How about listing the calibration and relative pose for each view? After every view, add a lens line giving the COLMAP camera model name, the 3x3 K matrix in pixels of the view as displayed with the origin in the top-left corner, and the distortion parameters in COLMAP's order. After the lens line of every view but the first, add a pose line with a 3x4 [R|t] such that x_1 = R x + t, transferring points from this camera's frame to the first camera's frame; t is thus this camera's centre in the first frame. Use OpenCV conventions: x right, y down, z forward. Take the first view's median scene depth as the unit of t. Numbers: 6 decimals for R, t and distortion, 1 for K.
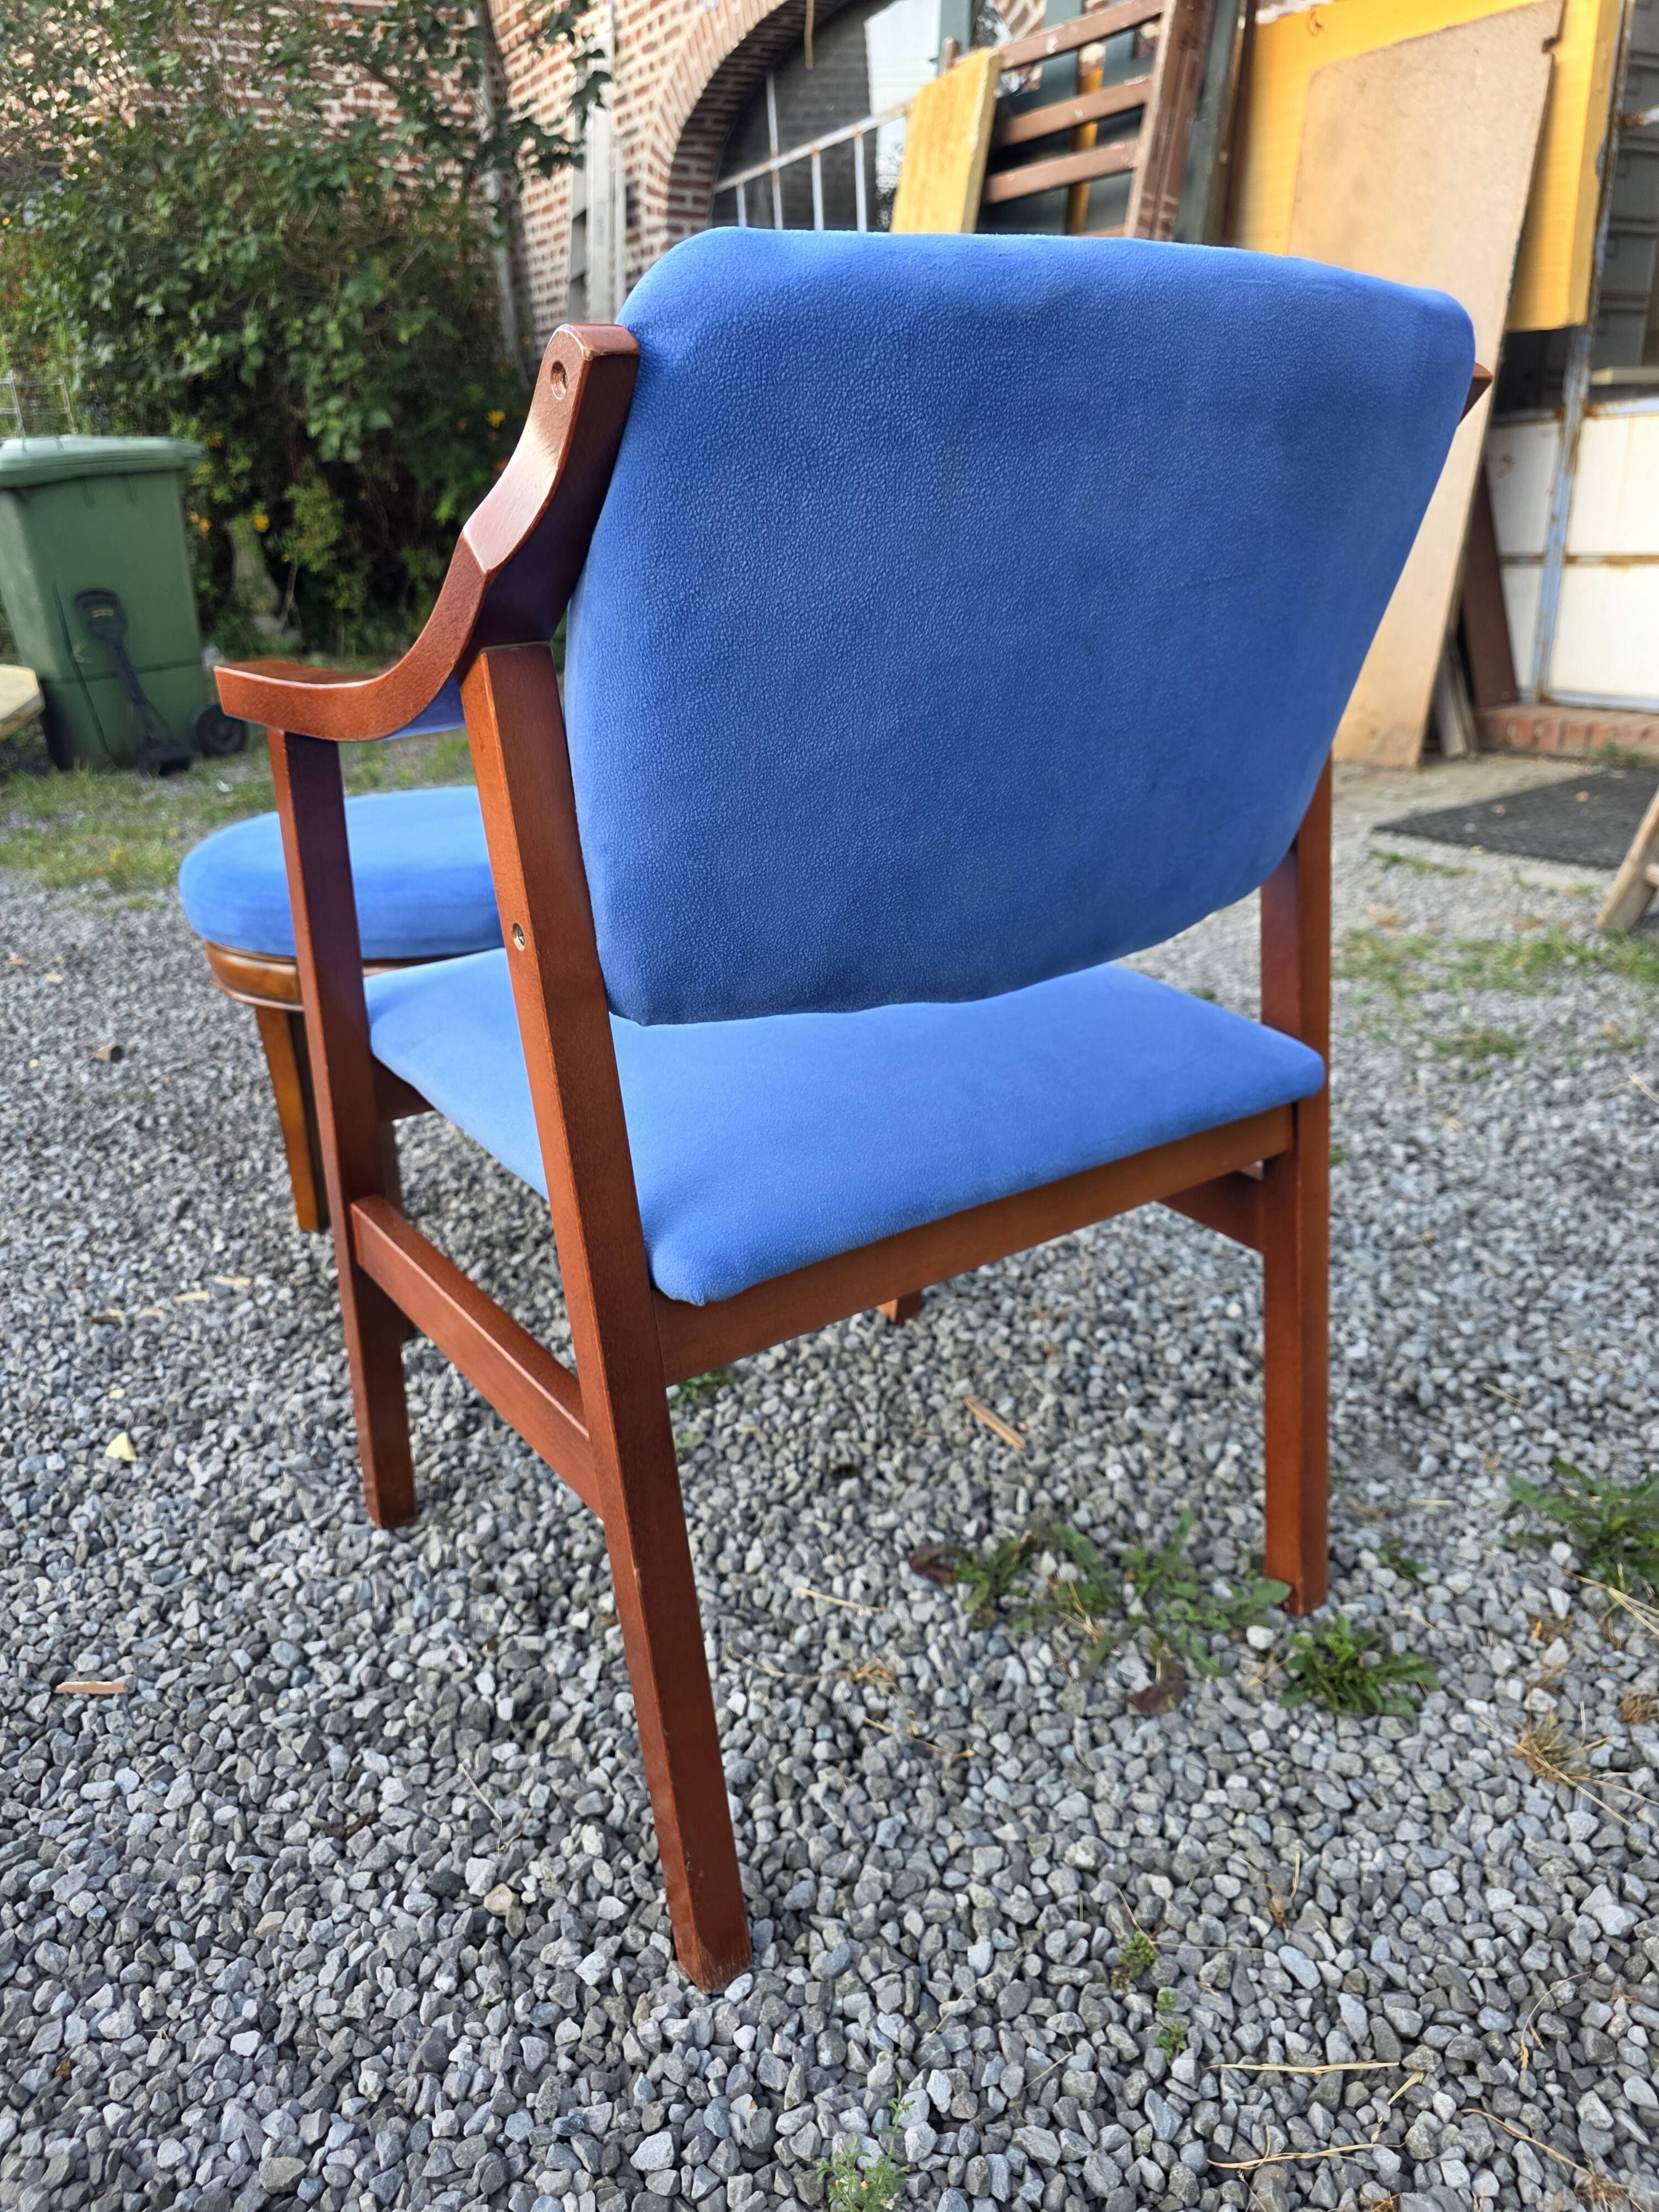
lens RADIAL K [[1502.5, 0, 847.7], [0, 1502.5, 1077.3], [0, 0, 1]] dist [0.038032, -0.032804]
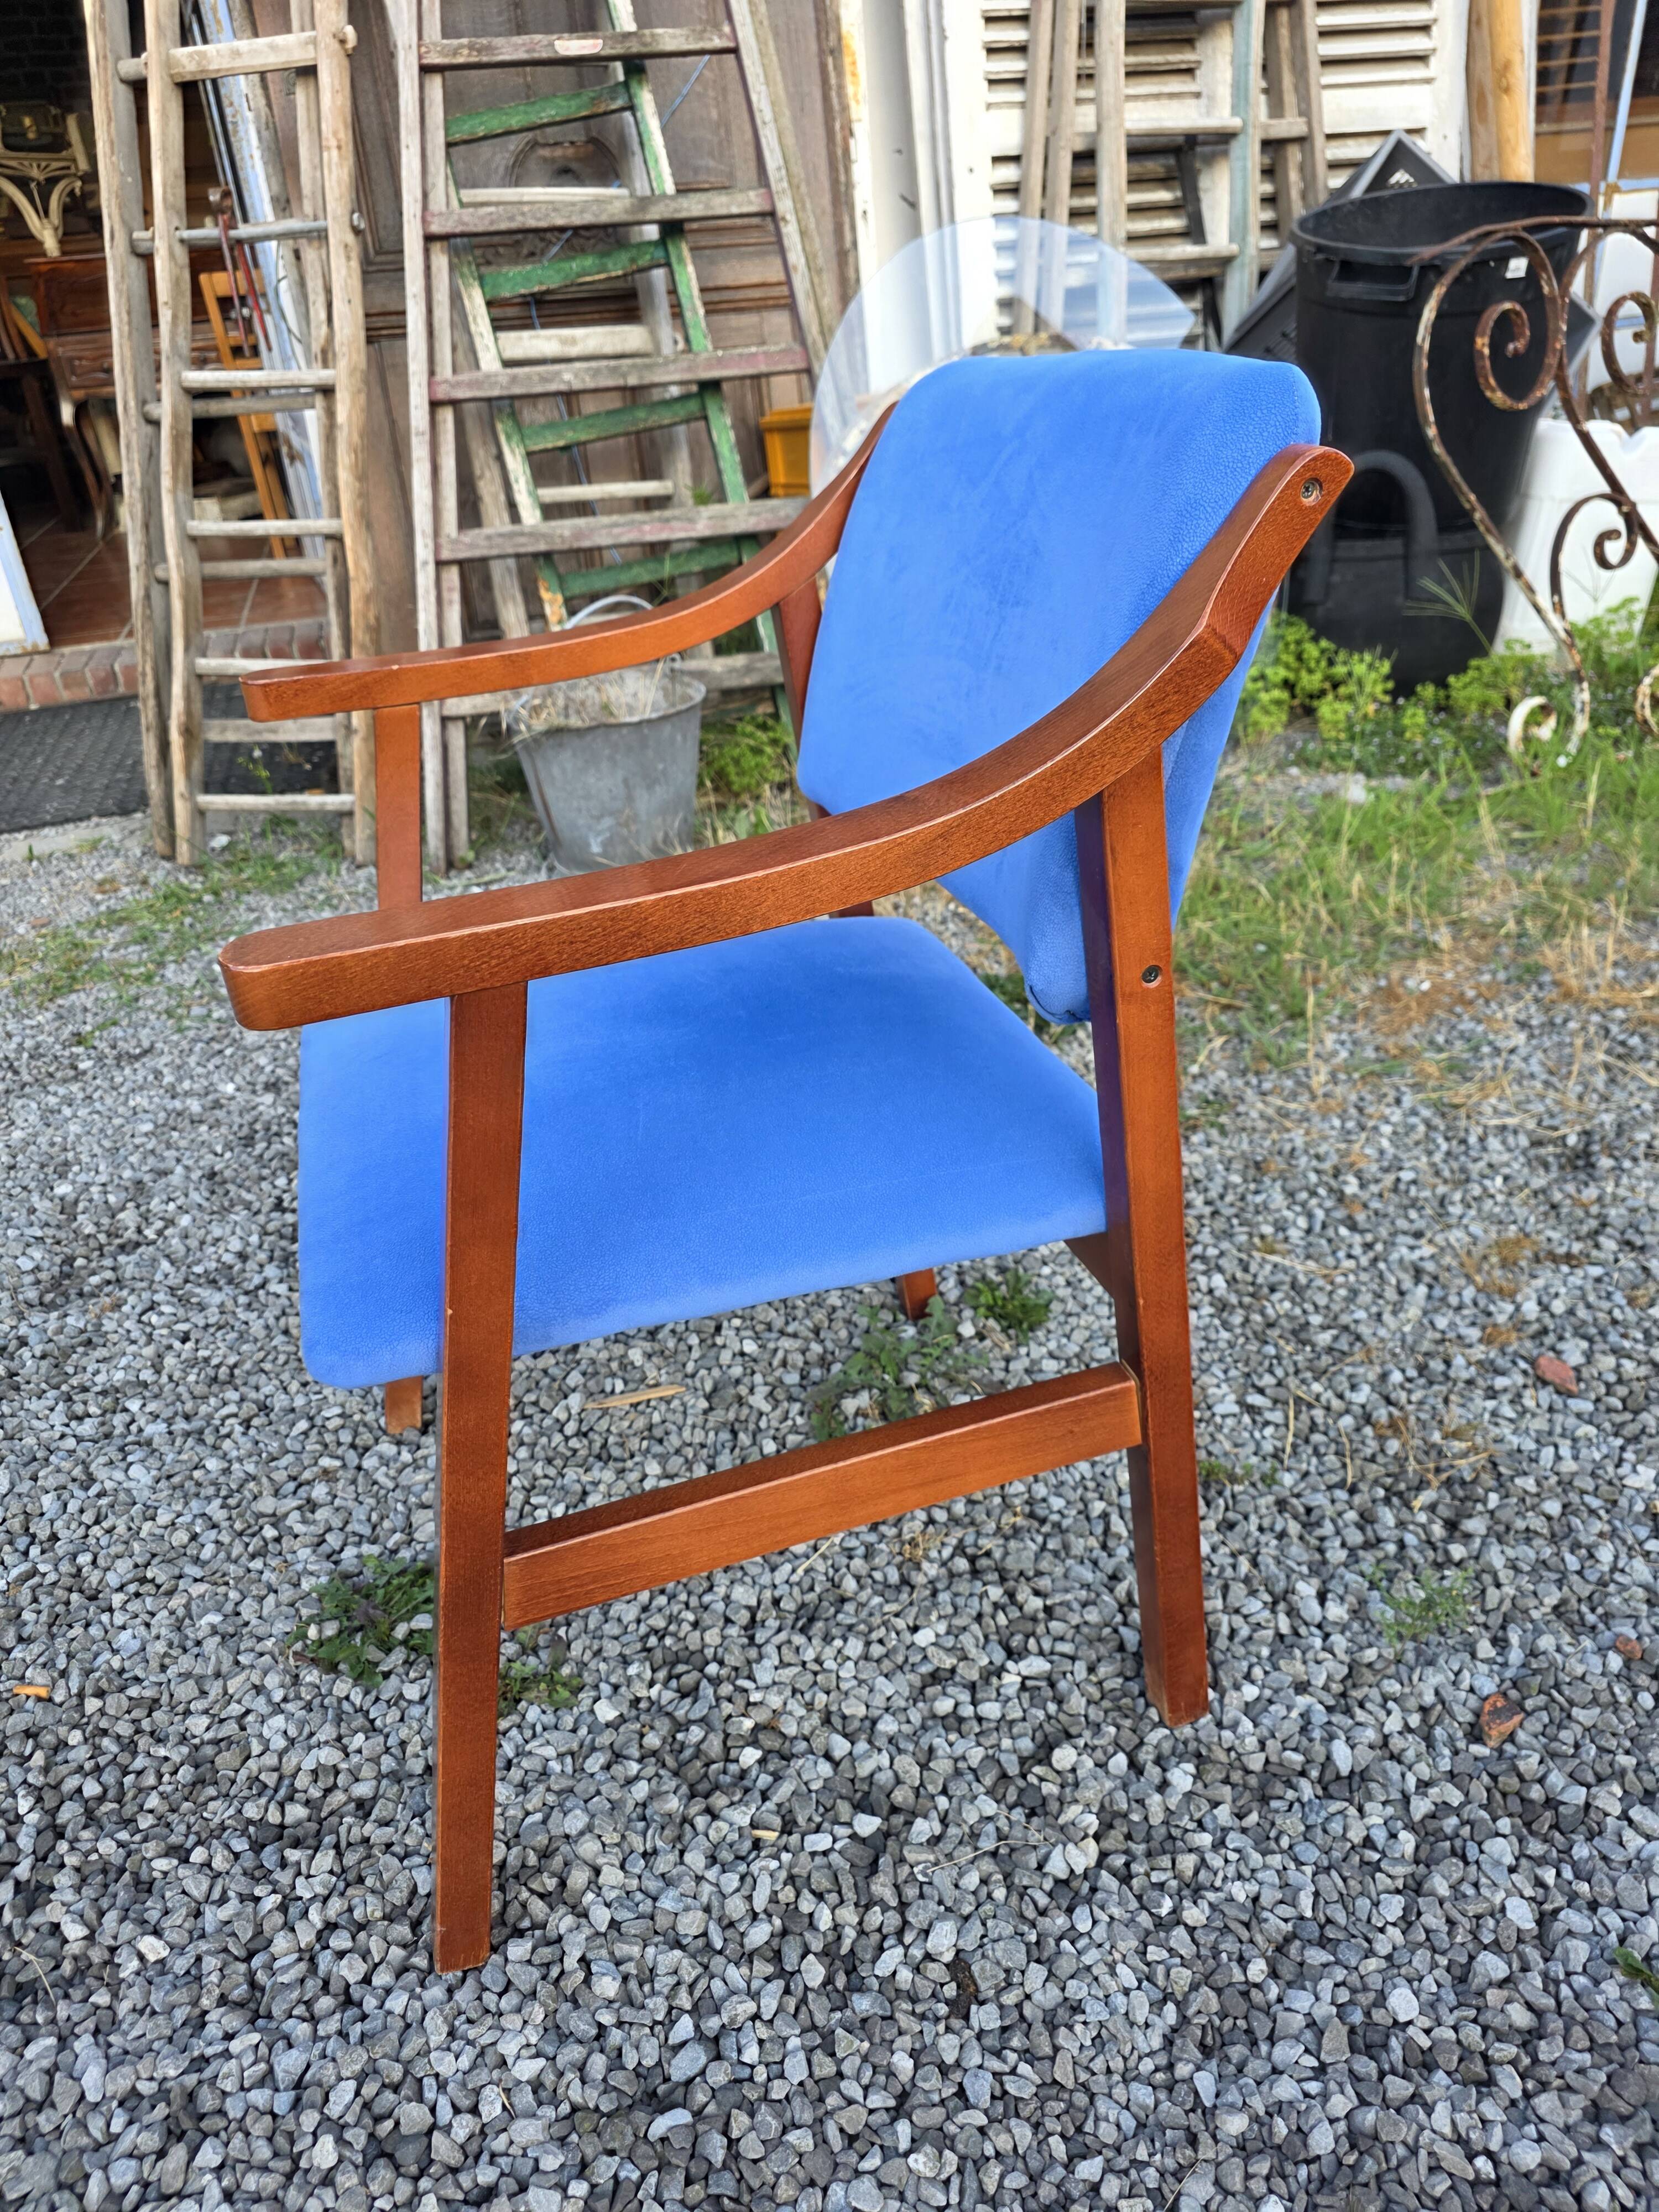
lens RADIAL K [[1502.5, 0, 792.2], [0, 1502.5, 1100.2], [0, 0, 1]] dist [0.038032, -0.032804]
pose [[0.317593, -0.444928, 0.837361, -0.891100], [0.402471, 0.862840, 0.305818, -0.310762], [-0.858576, 0.239888, 0.453102, 0.520976]]
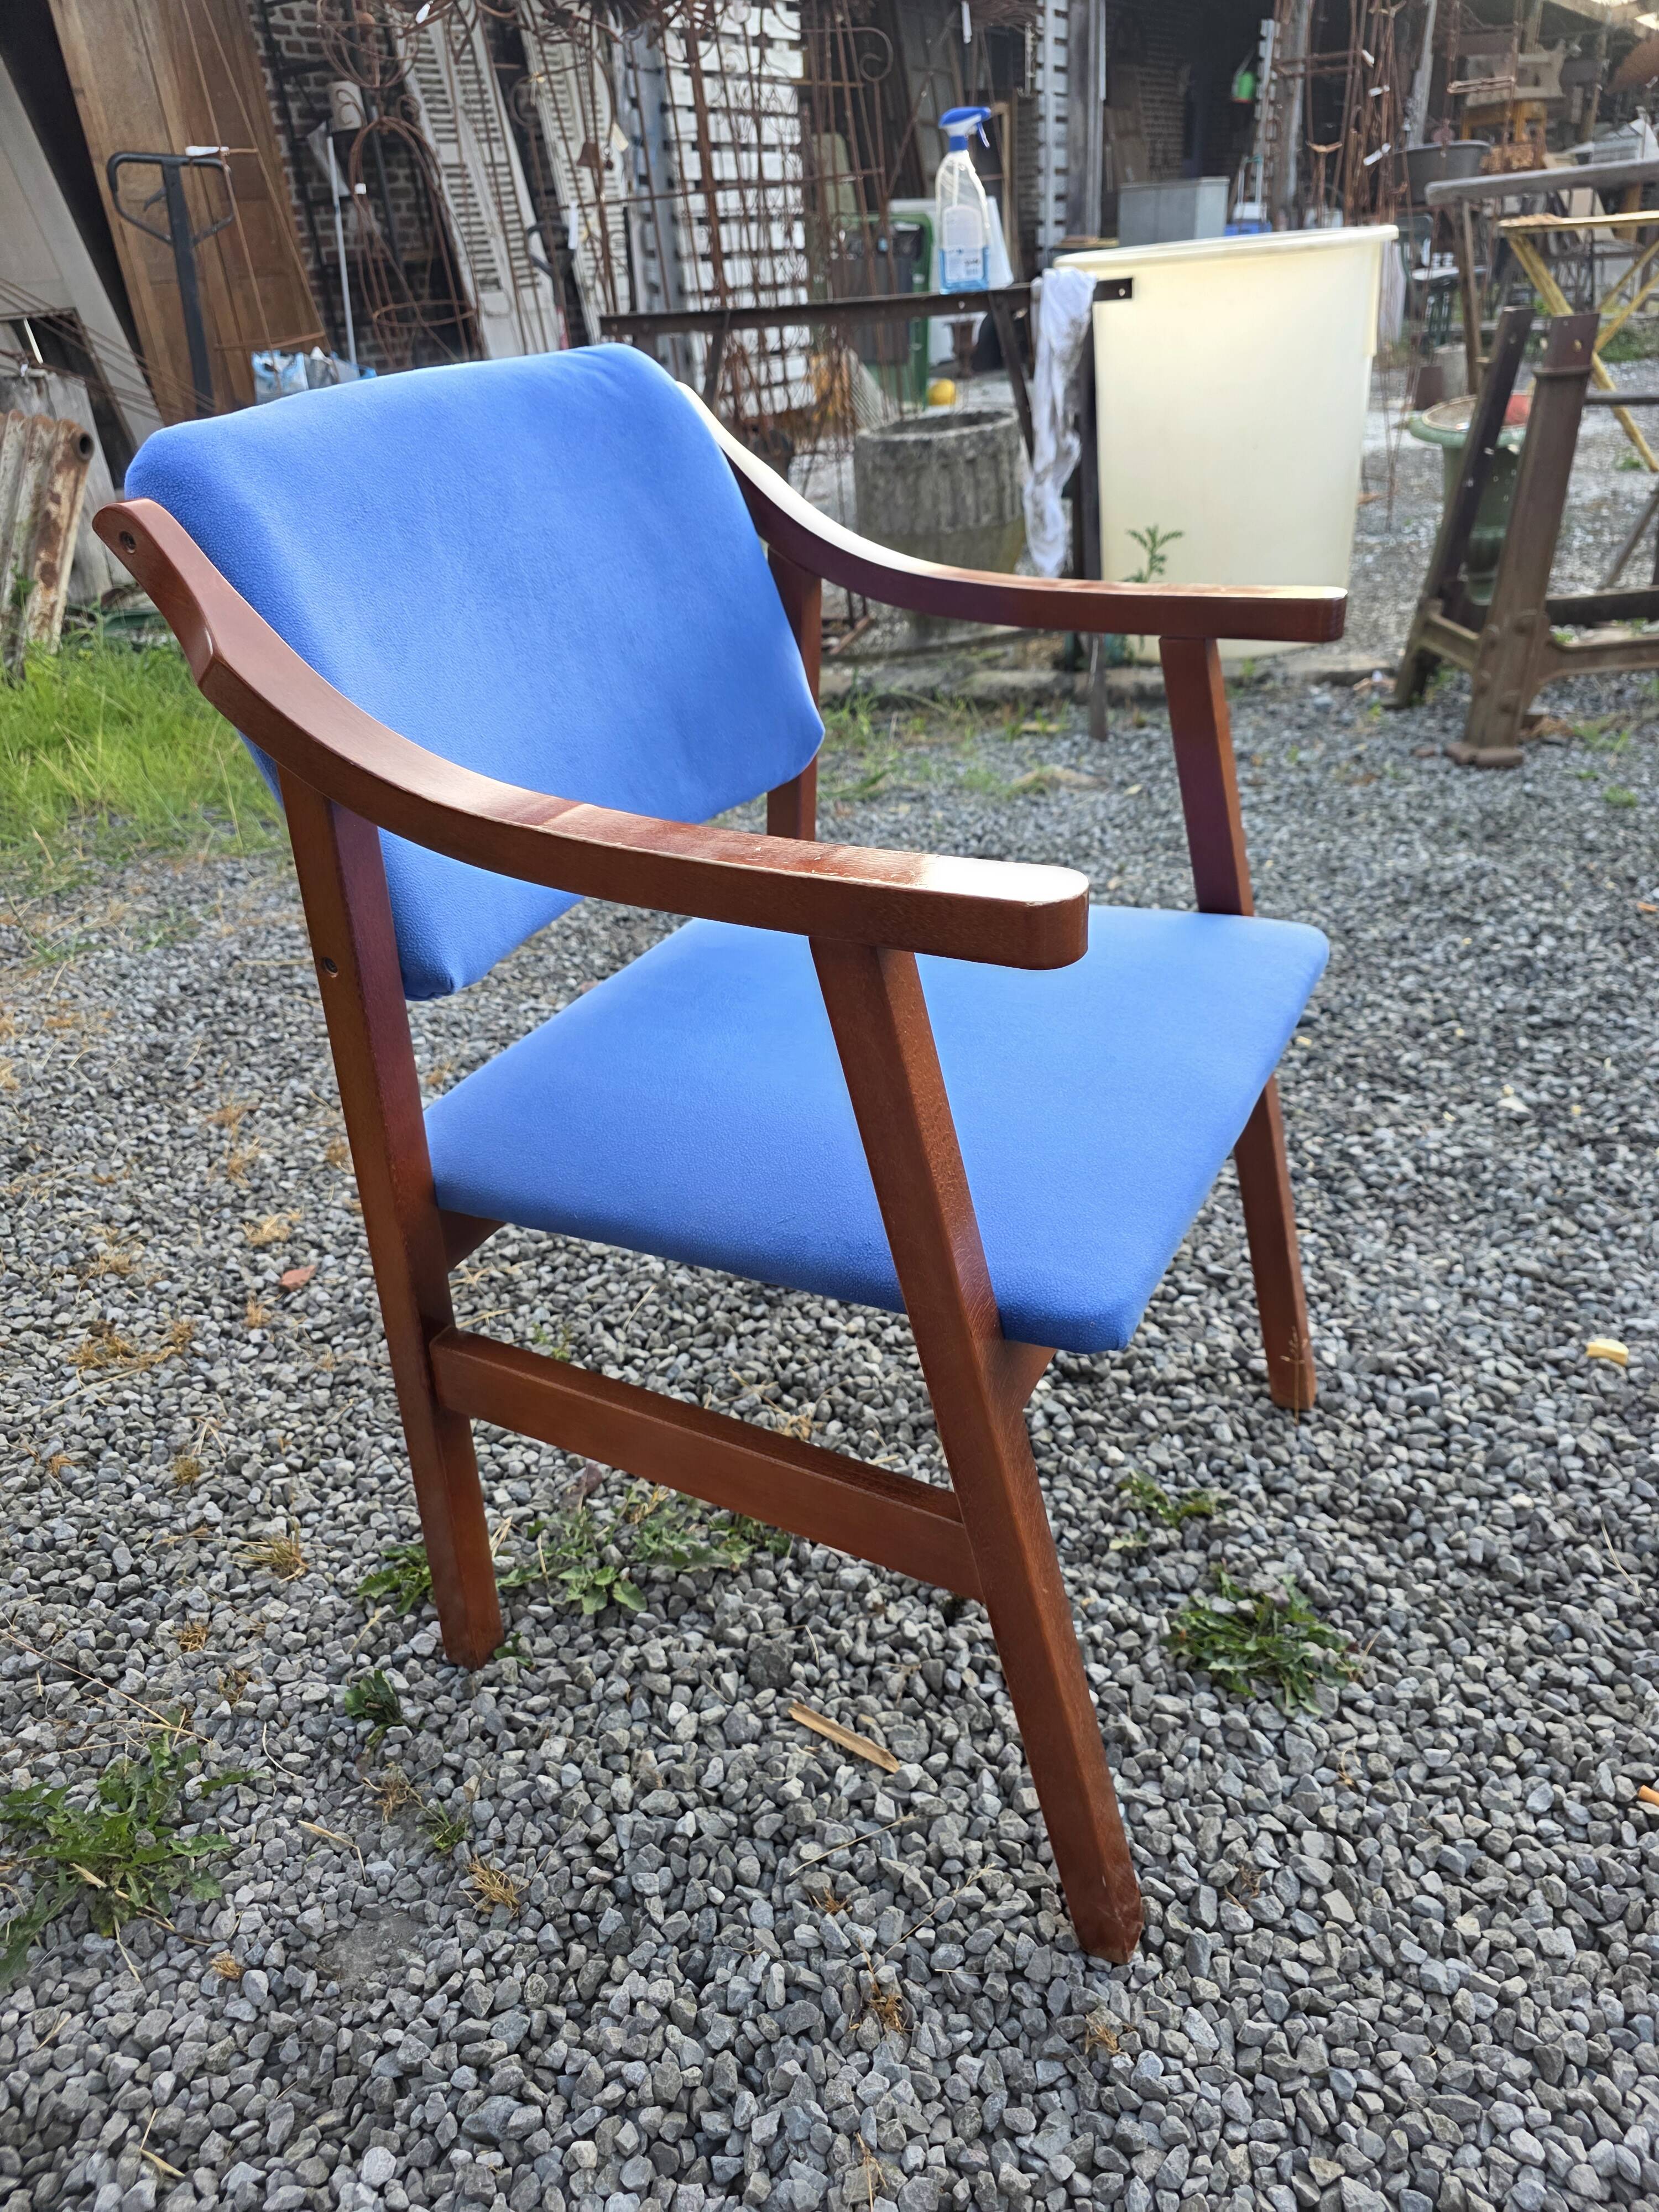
lens RADIAL K [[1502.5, 0, 839.2], [0, 1502.5, 1112.1], [0, 0, 1]] dist [0.038032, -0.032804]
pose [[-0.873916, 0.323997, -0.362348, 0.381862], [-0.078555, 0.641515, 0.763077, -0.796007], [0.479687, 0.695330, -0.535179, 1.627729]]
